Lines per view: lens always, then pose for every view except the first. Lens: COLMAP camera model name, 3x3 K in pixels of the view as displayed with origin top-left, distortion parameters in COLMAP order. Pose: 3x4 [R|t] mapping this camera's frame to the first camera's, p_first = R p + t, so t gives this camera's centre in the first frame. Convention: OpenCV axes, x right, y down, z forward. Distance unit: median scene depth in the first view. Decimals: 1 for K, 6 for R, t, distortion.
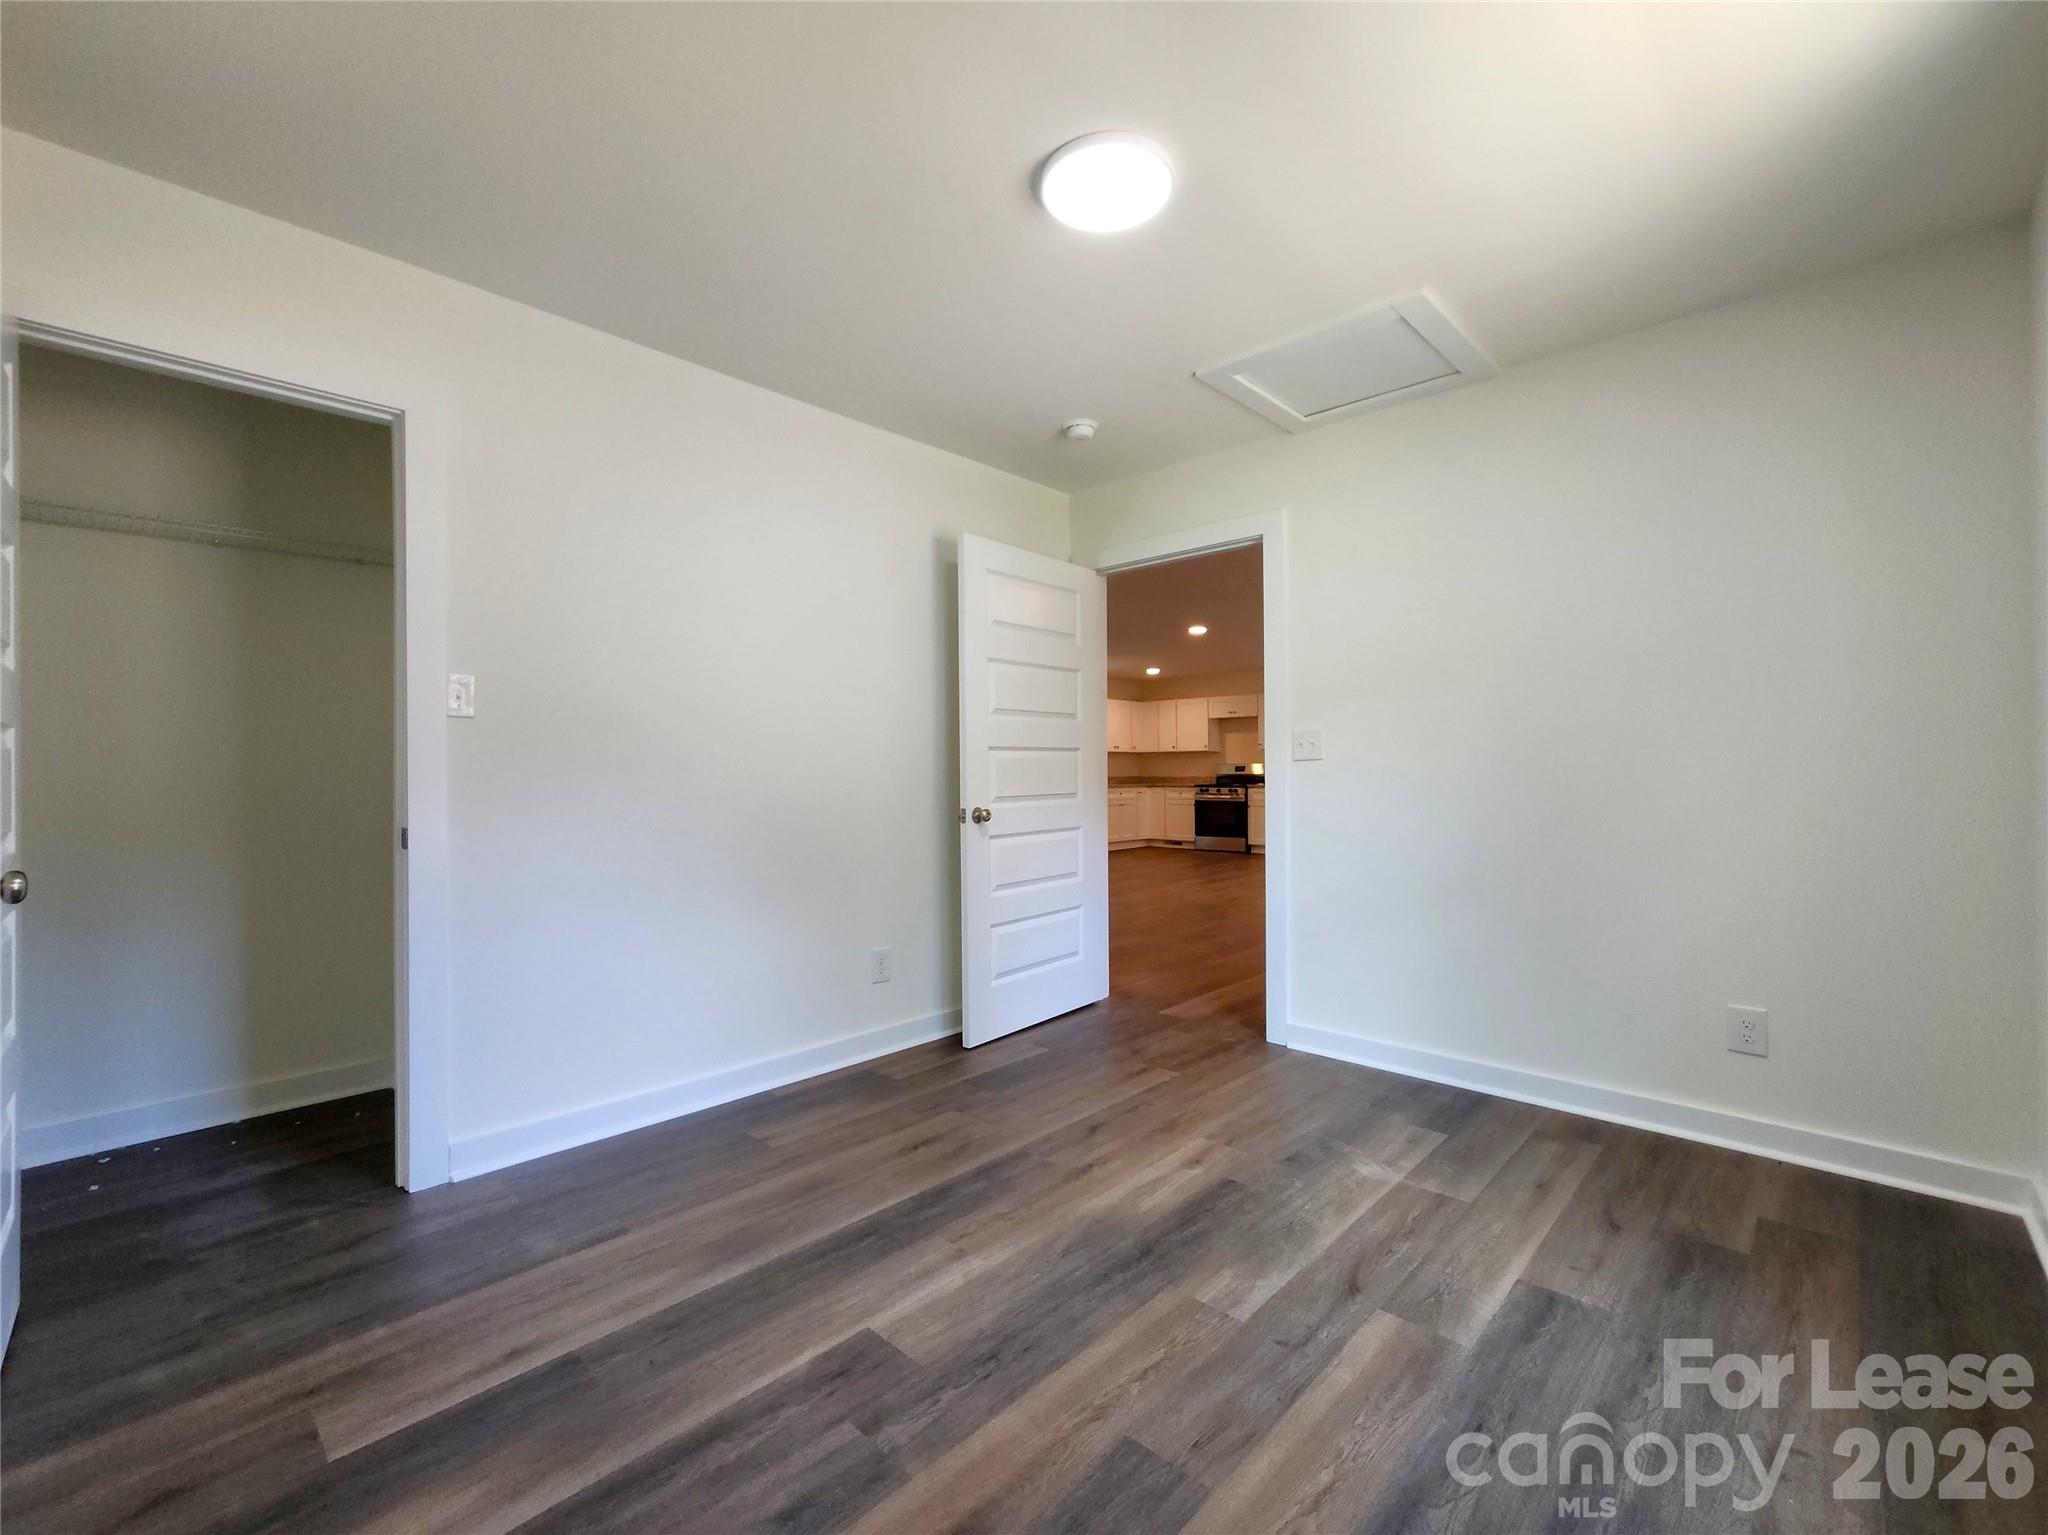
lens RADIAL K [[843.2, 0, 1029.5], [0, 843.2, 765.8], [0, 0, 1]] dist [-0.000399, -0.000042]
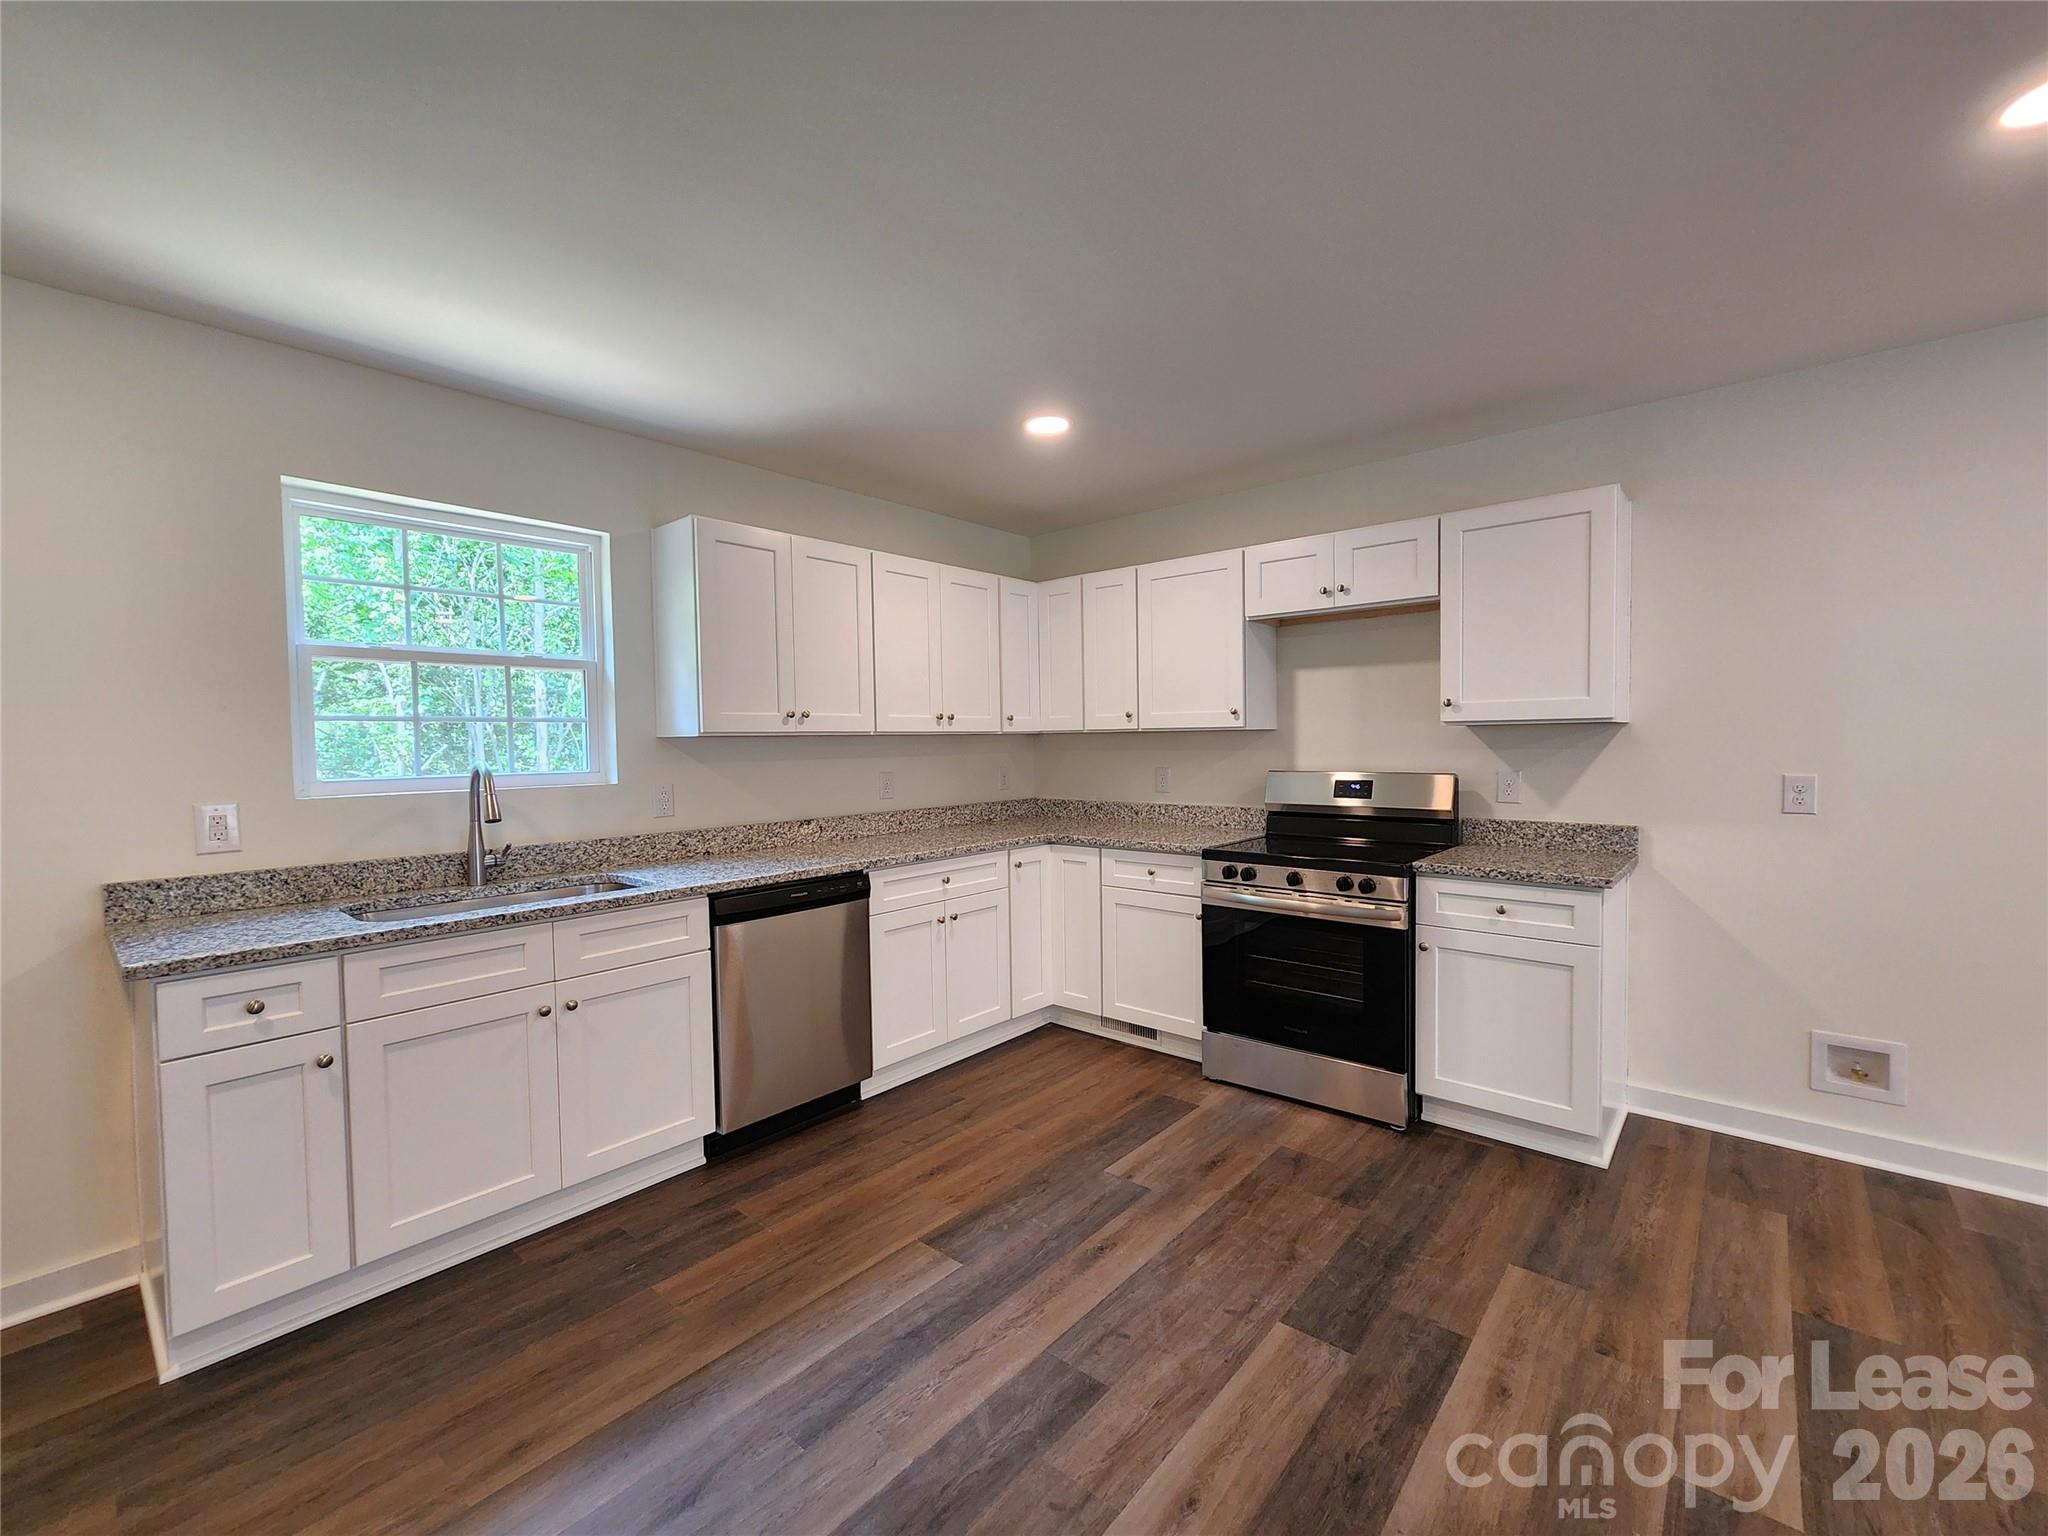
lens RADIAL K [[859.7, 0, 1025.0], [0, 859.7, 770.8], [0, 0, 1]] dist [0.000593, 0.000224]
pose [[0.998259, -0.008854, 0.058312, 0.119893], [0.006553, 0.999197, 0.039535, -0.015351], [-0.058615, -0.039084, 0.997515, 0.711228]]
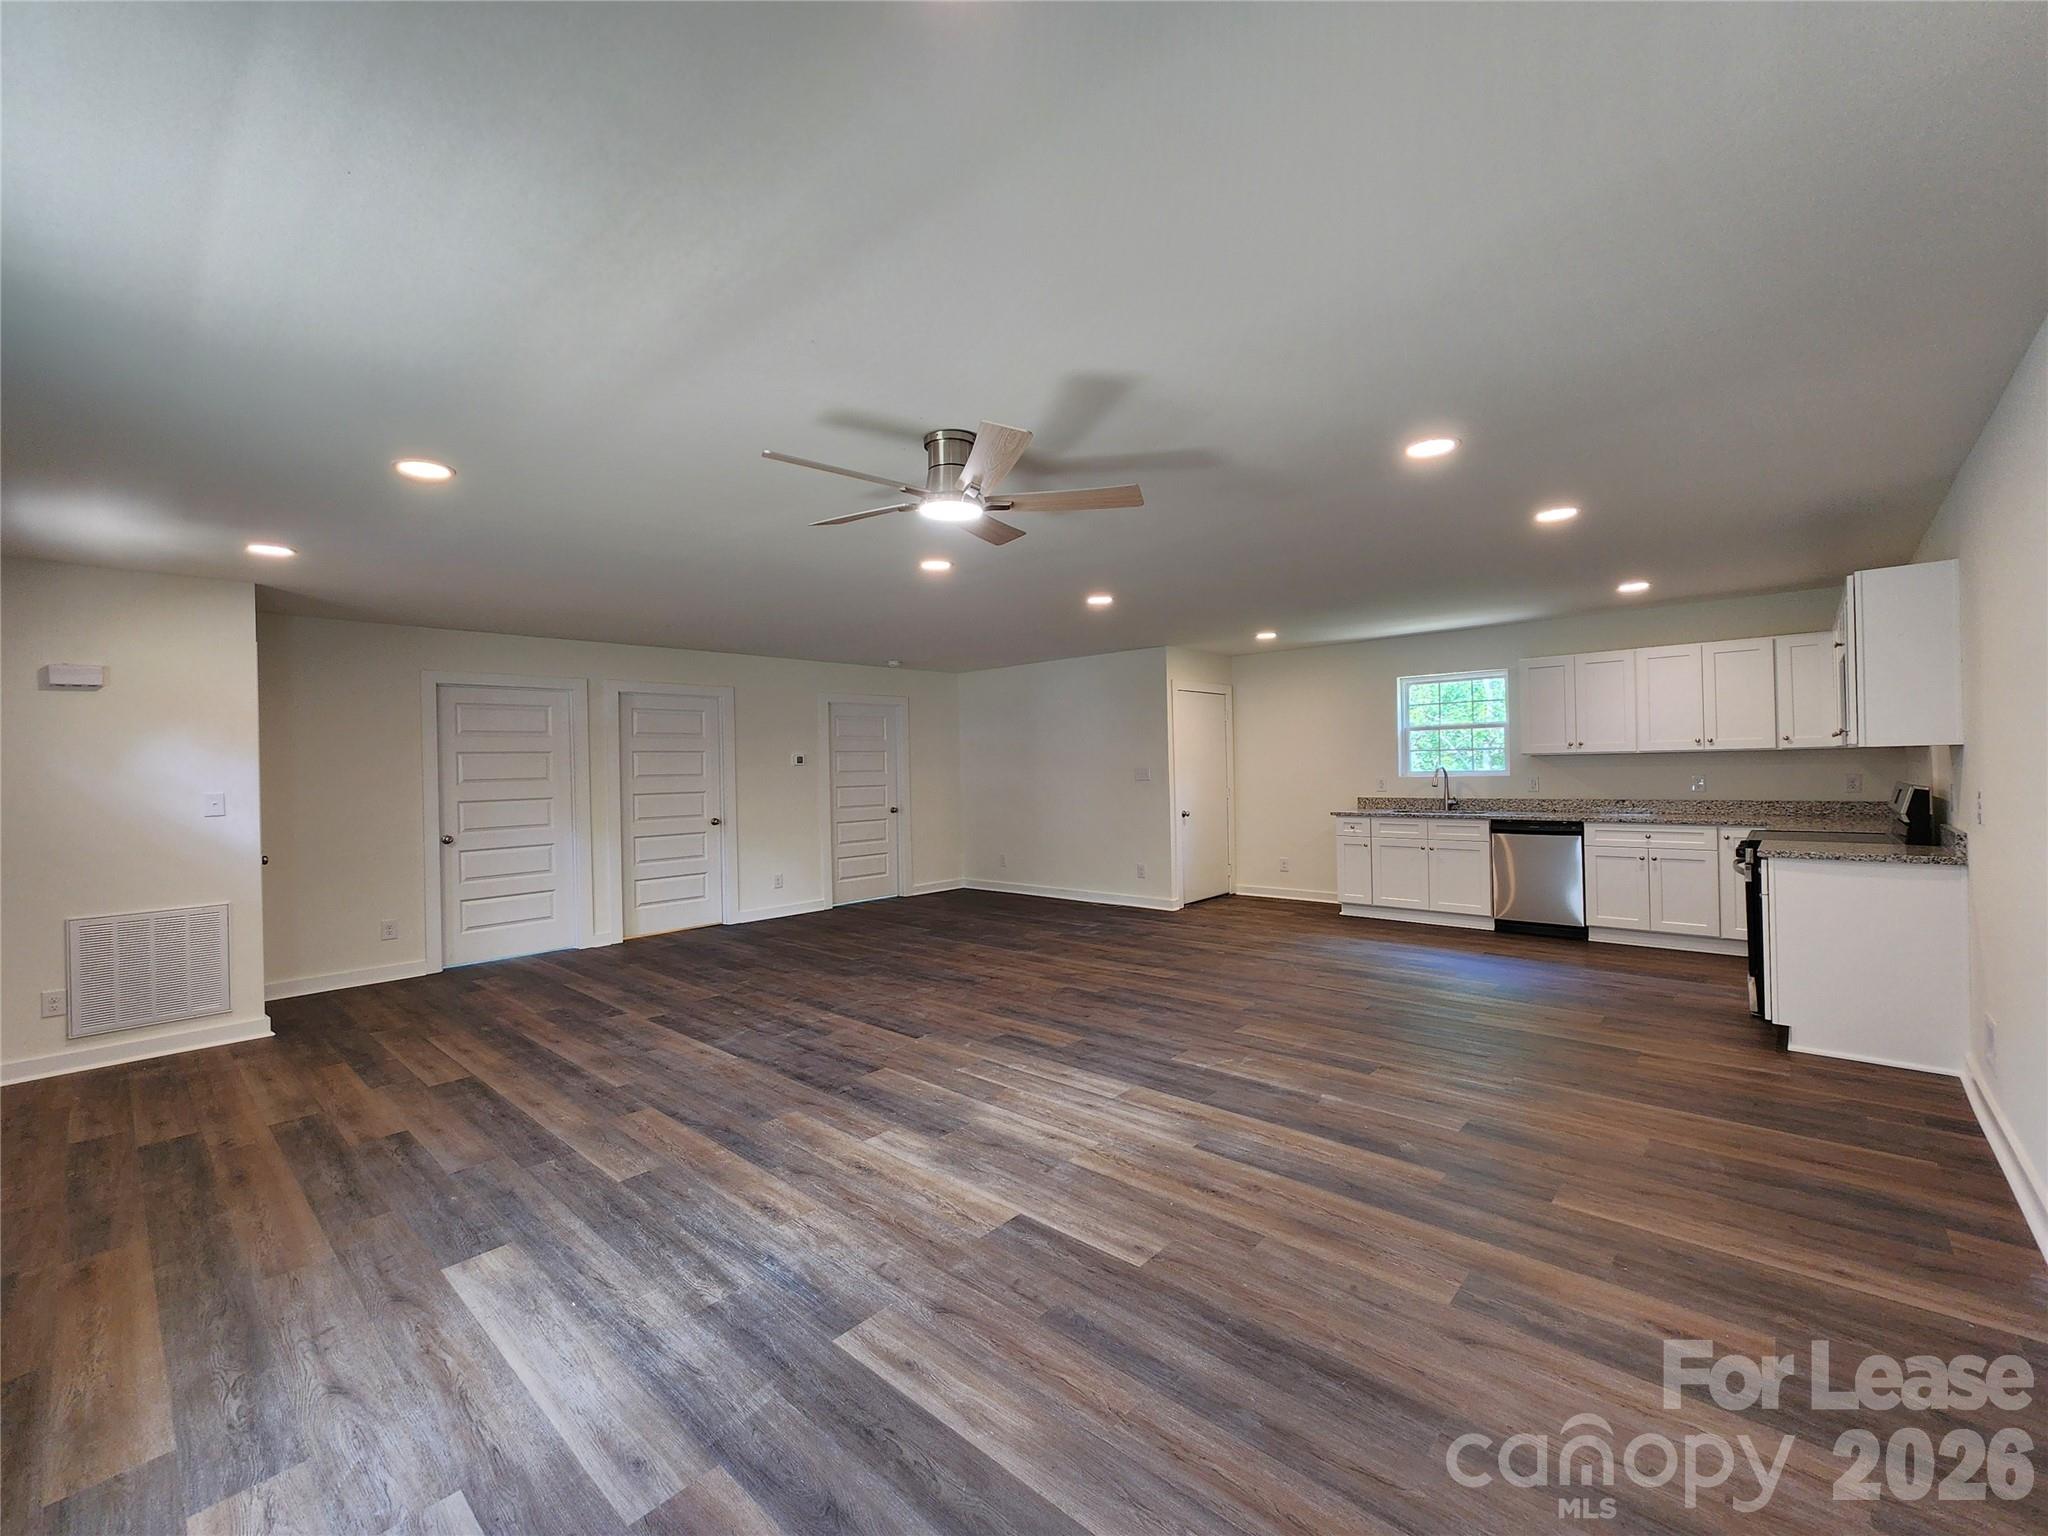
lens RADIAL K [[835.1, 0, 1040.1], [0, 835.1, 765.2], [0, 0, 1]] dist [0.001308, 0.000153]
pose [[0.040962, 0.004364, -0.999151, 0.595954], [0.024148, 0.999694, 0.005357, -0.020596], [0.998869, -0.024347, 0.040844, 0.622157]]
